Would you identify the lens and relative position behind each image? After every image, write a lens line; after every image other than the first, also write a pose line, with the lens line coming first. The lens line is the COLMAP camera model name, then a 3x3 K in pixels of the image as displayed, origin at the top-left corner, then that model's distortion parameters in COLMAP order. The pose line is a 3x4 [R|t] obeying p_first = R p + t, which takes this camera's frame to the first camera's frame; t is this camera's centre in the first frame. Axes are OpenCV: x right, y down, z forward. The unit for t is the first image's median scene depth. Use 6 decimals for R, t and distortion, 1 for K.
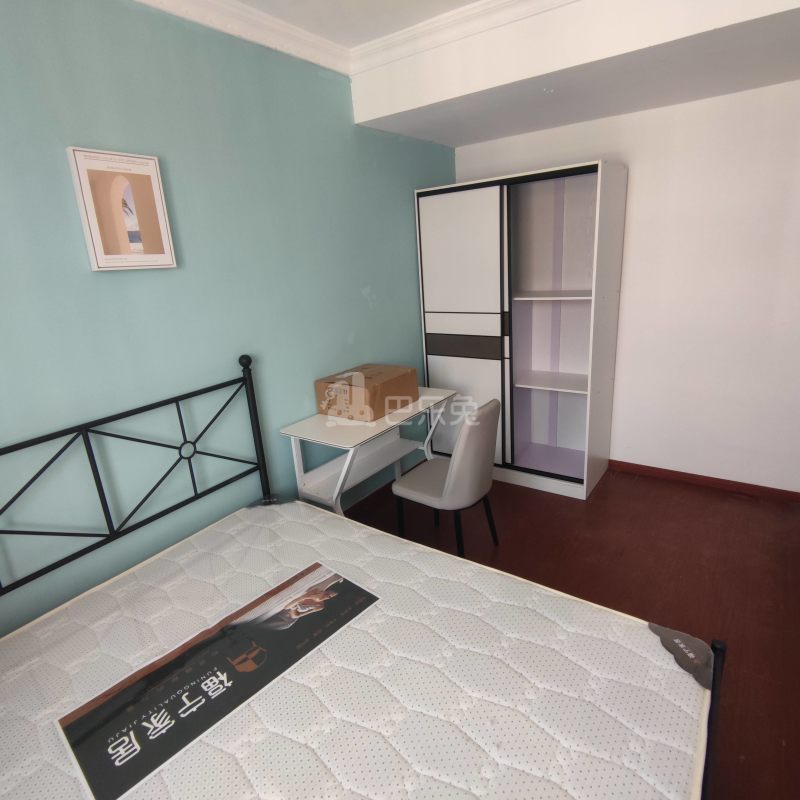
lens RADIAL K [[485.5, 0, 401.5], [0, 485.5, 403.3], [0, 0, 1]] dist [0.016254, -0.011141]
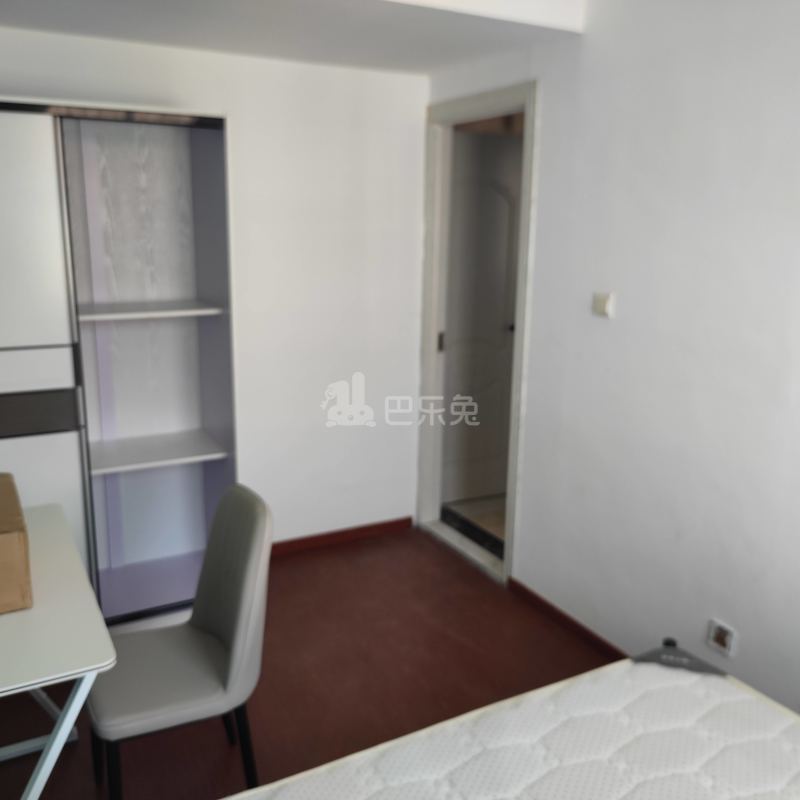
lens RADIAL K [[778.6, 0, 400.7], [0, 778.6, 398.6], [0, 0, 1]] dist [0.017822, 0.000000]
pose [[0.435428, -0.126440, 0.891300, -0.506916], [0.232401, 0.972314, 0.024398, -0.077137], [-0.869708, 0.196515, 0.452757, 0.365648]]
